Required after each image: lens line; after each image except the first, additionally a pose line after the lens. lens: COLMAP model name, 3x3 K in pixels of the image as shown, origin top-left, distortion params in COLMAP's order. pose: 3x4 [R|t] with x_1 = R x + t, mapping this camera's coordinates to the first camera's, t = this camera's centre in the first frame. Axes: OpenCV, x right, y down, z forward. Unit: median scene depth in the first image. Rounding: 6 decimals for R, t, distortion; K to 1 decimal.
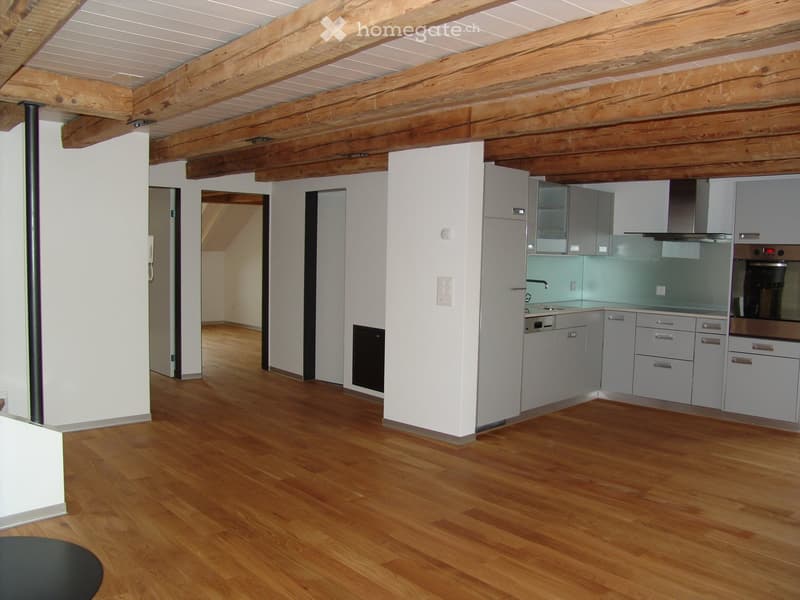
lens RADIAL K [[681.6, 0, 400.0], [0, 681.6, 300.0], [0, 0, 1]] dist [-0.133147, 0.156327]
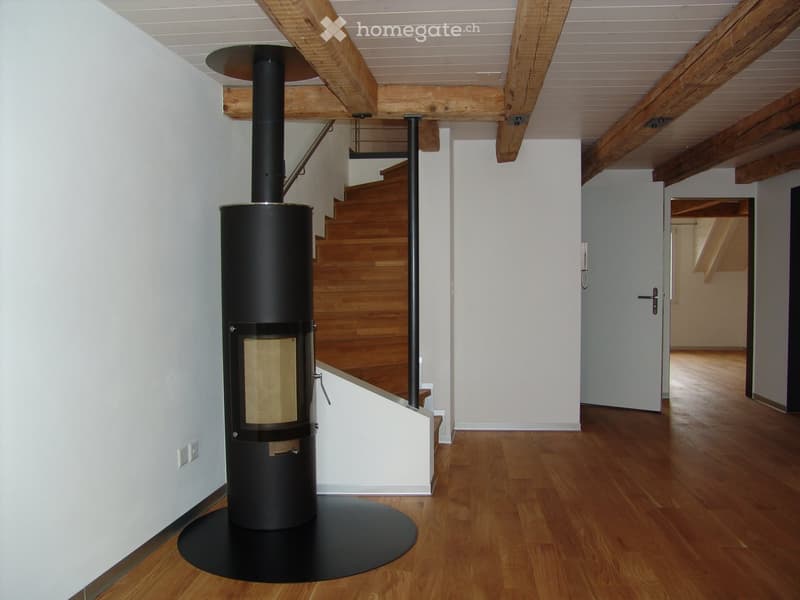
lens RADIAL K [[681.6, 0, 400.0], [0, 681.6, 300.0], [0, 0, 1]] dist [-0.133147, 0.156327]
pose [[0.716819, -0.000443, -0.697259, 0.157719], [-0.028457, 0.999148, -0.029891, 0.032708], [0.696678, 0.041268, 0.716196, 0.132284]]
